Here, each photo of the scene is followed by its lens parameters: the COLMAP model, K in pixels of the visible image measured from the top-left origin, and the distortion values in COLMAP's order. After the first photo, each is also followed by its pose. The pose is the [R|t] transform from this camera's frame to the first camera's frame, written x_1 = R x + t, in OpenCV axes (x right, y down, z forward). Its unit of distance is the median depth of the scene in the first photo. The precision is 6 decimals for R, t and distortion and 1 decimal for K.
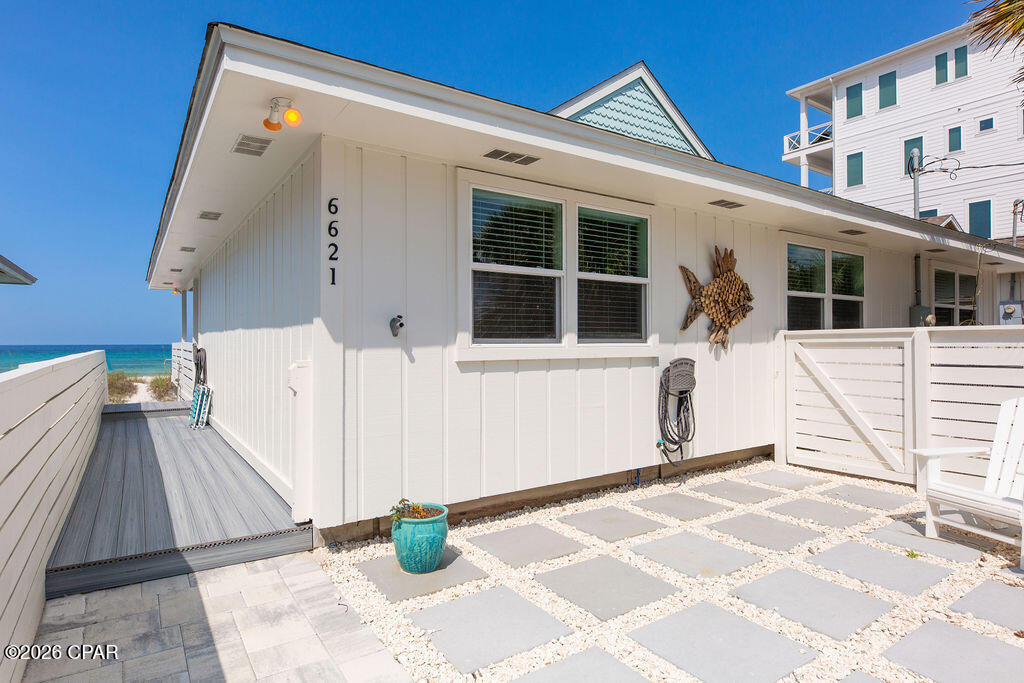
lens RADIAL K [[555.6, 0, 505.7], [0, 555.6, 338.3], [0, 0, 1]] dist [-0.001948, -0.000504]
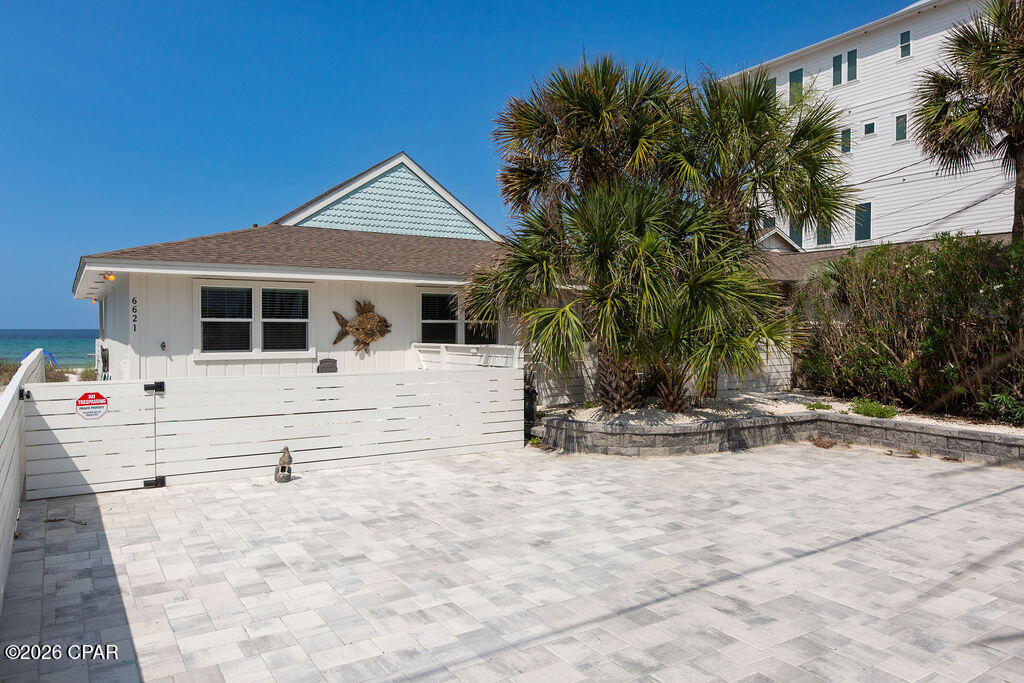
lens RADIAL K [[712.6, 0, 512.0], [0, 712.6, 341.5], [0, 0, 1]] dist [-0.006432, 0.000011]
pose [[0.999487, 0.003719, -0.031810, 0.637797], [-0.002871, 0.999640, 0.026668, -0.058221], [0.031897, -0.026564, 0.999138, -0.927642]]
